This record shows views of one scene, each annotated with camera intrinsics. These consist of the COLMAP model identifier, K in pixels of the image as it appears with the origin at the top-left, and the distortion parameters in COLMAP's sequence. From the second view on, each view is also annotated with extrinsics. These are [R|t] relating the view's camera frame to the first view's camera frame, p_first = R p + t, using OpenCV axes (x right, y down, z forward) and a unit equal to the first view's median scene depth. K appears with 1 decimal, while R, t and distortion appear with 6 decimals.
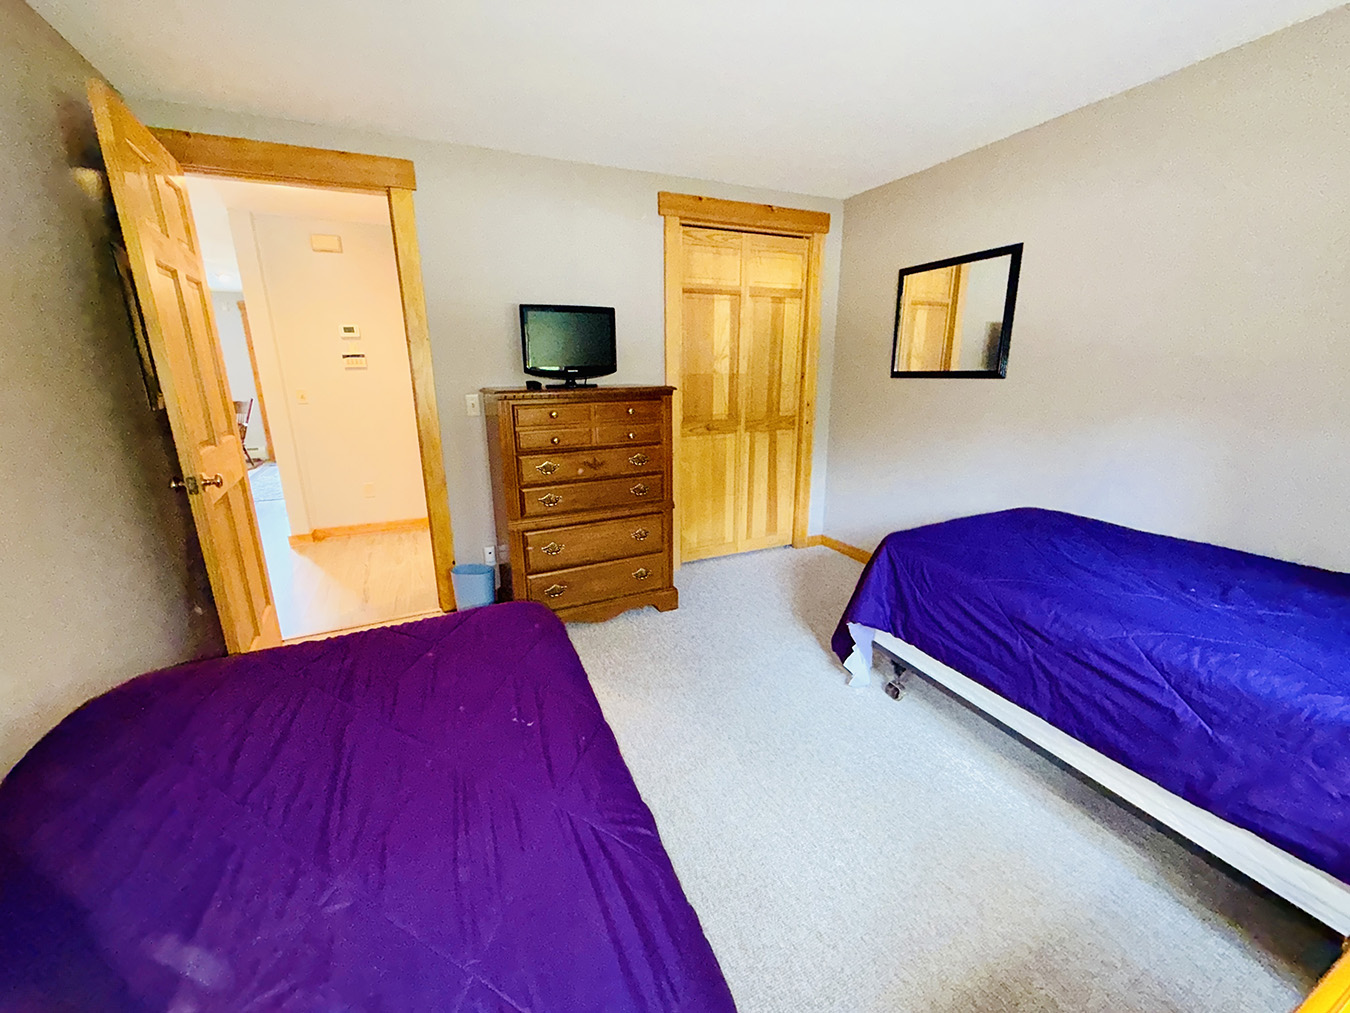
lens RADIAL K [[536.8, 0, 676.5], [0, 536.8, 507.2], [0, 0, 1]] dist [-0.004152, 0.000974]
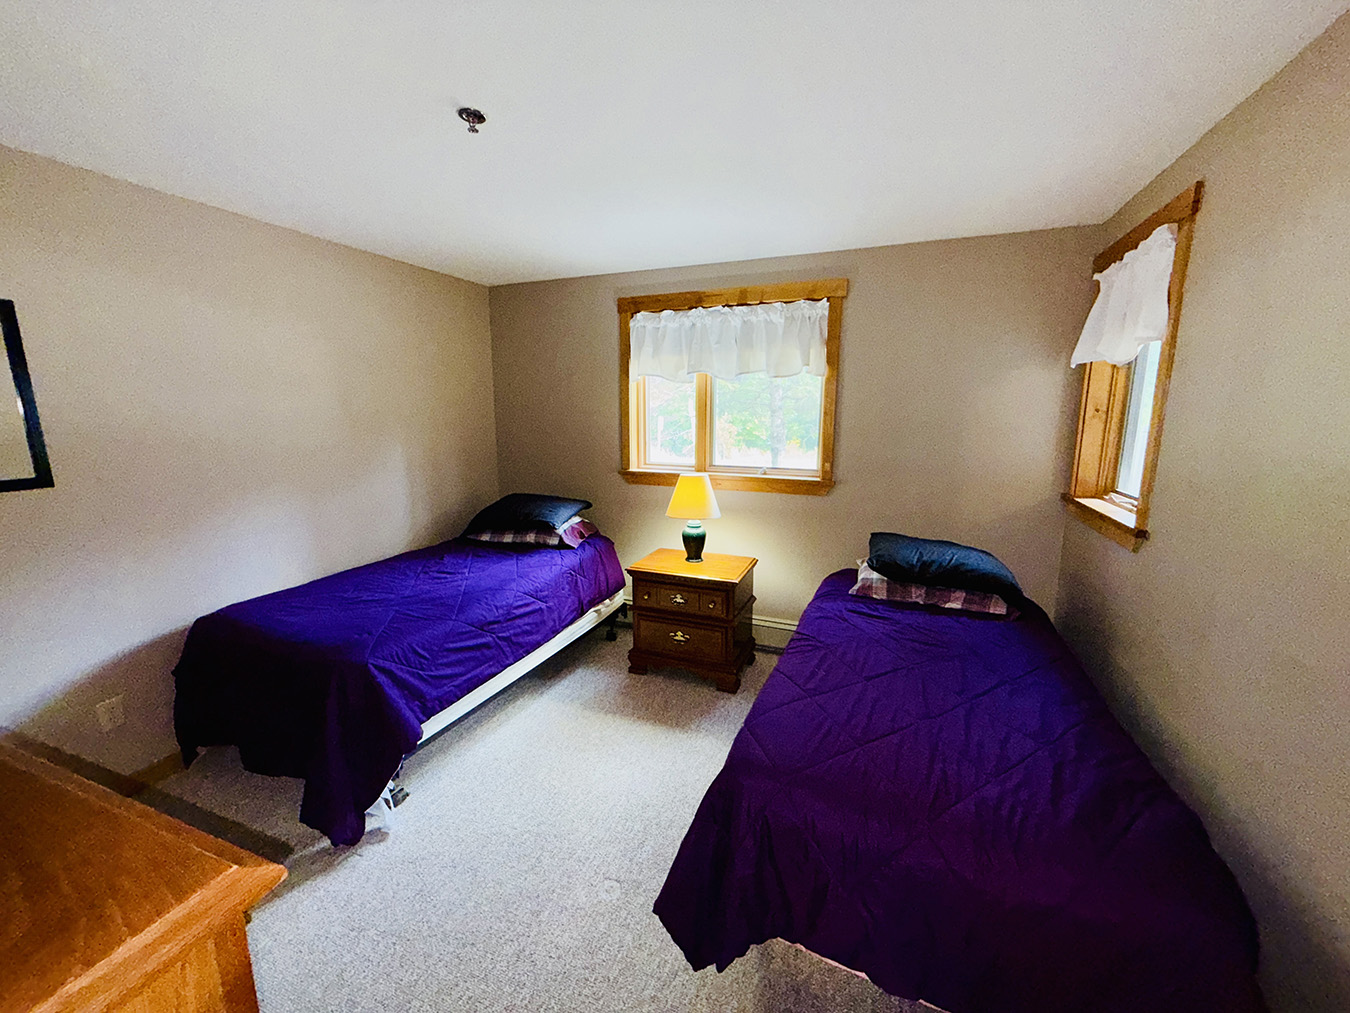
lens RADIAL K [[536.8, 0, 675.8], [0, 536.8, 506.6], [0, 0, 1]] dist [-0.004152, 0.000974]
pose [[-0.682491, -0.122991, 0.720472, -0.777745], [0.186947, 0.923575, 0.334754, -0.505563], [-0.706581, 0.363156, -0.607339, 1.473672]]
